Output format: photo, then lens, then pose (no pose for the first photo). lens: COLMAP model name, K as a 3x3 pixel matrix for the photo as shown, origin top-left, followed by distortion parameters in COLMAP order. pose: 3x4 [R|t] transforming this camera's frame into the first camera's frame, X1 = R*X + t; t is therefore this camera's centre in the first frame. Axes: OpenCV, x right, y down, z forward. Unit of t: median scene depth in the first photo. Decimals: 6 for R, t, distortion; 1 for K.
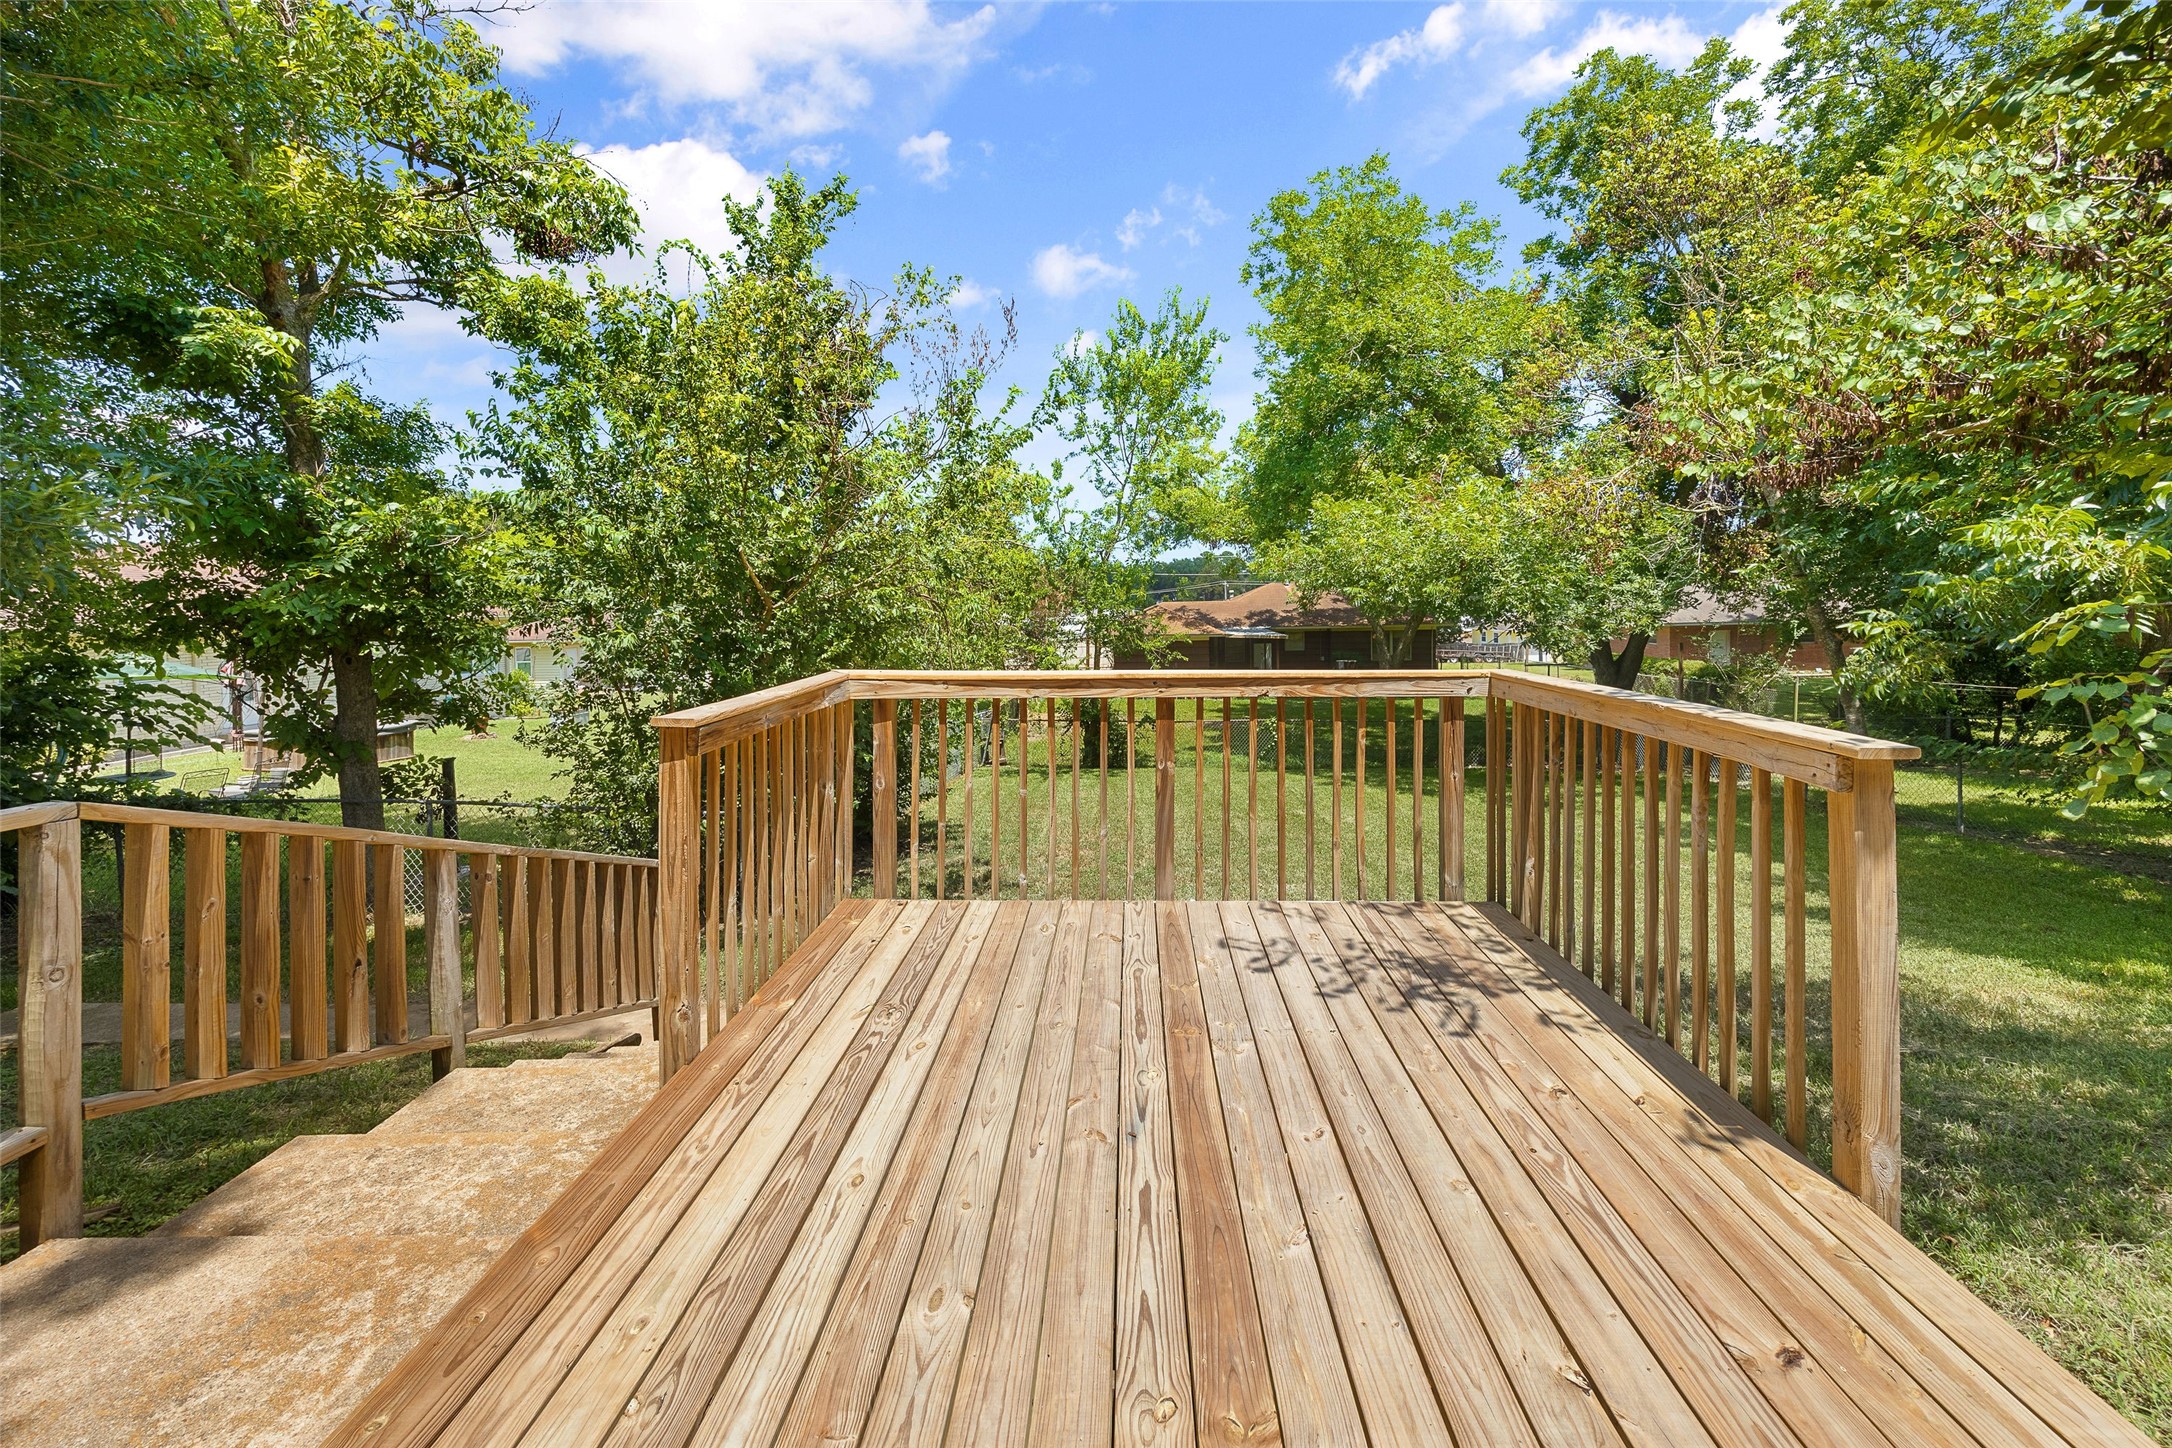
lens RADIAL K [[852.6, 0, 1111.9], [0, 852.6, 614.3], [0, 0, 1]] dist [-0.001177, -0.000058]
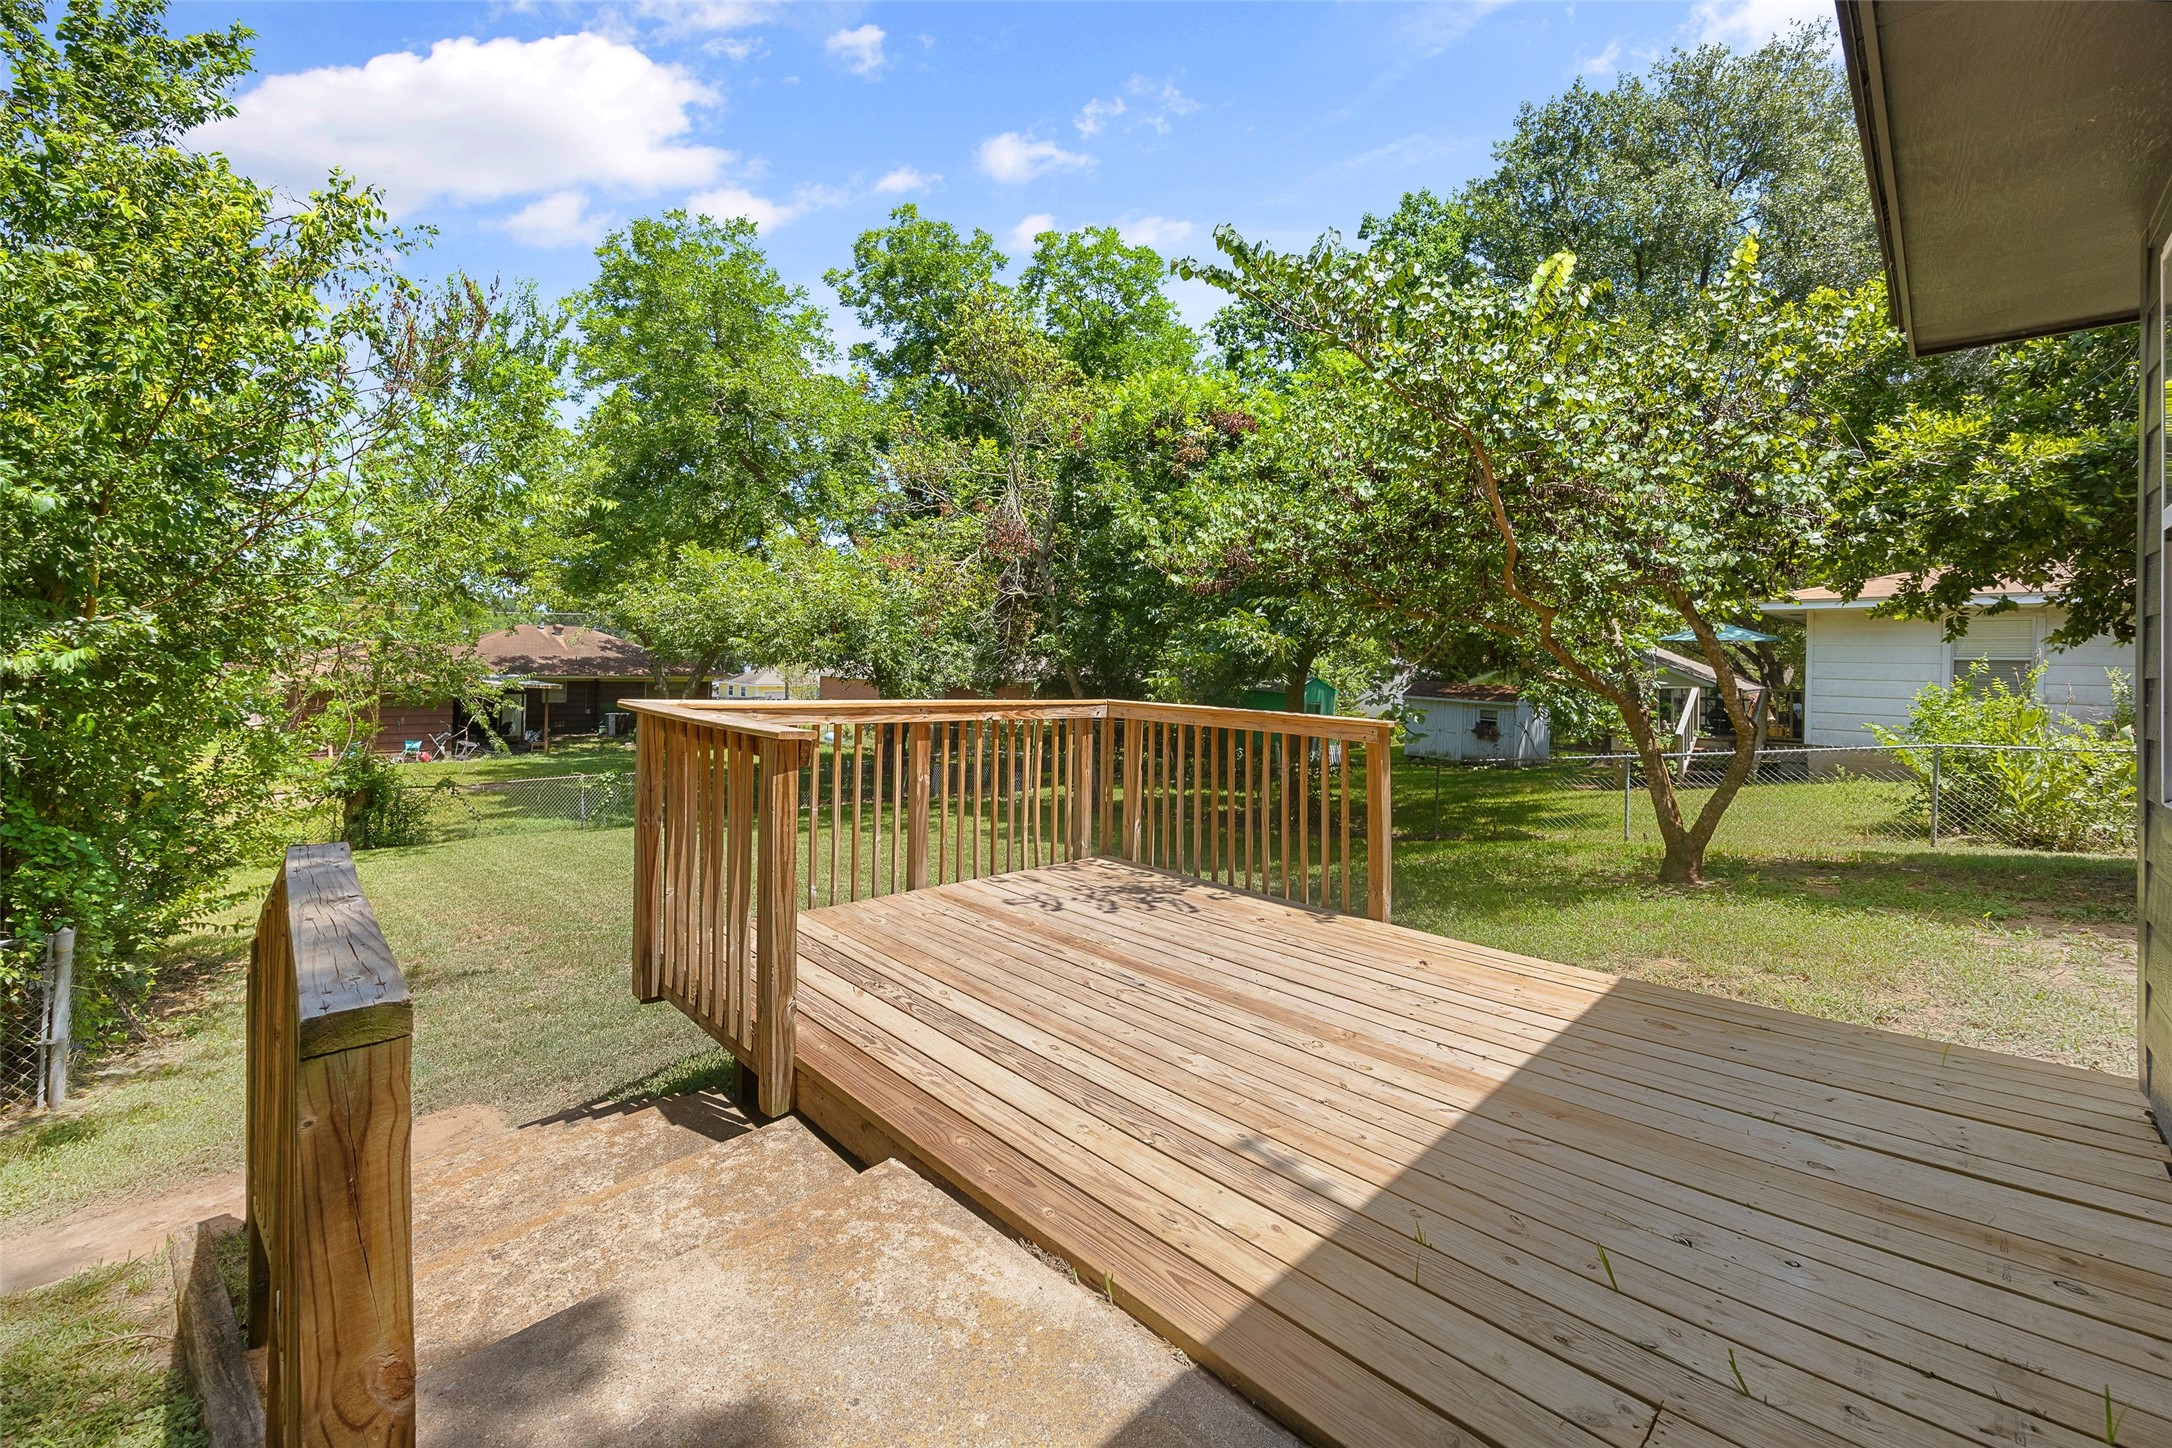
lens RADIAL K [[852.6, 0, 1067.2], [0, 852.6, 647.9], [0, 0, 1]] dist [-0.001177, -0.000058]
pose [[0.698435, 0.045645, 0.714216, -0.209620], [-0.028319, 0.998945, -0.036149, 0.009124], [-0.715113, 0.005022, 0.698991, -0.000007]]
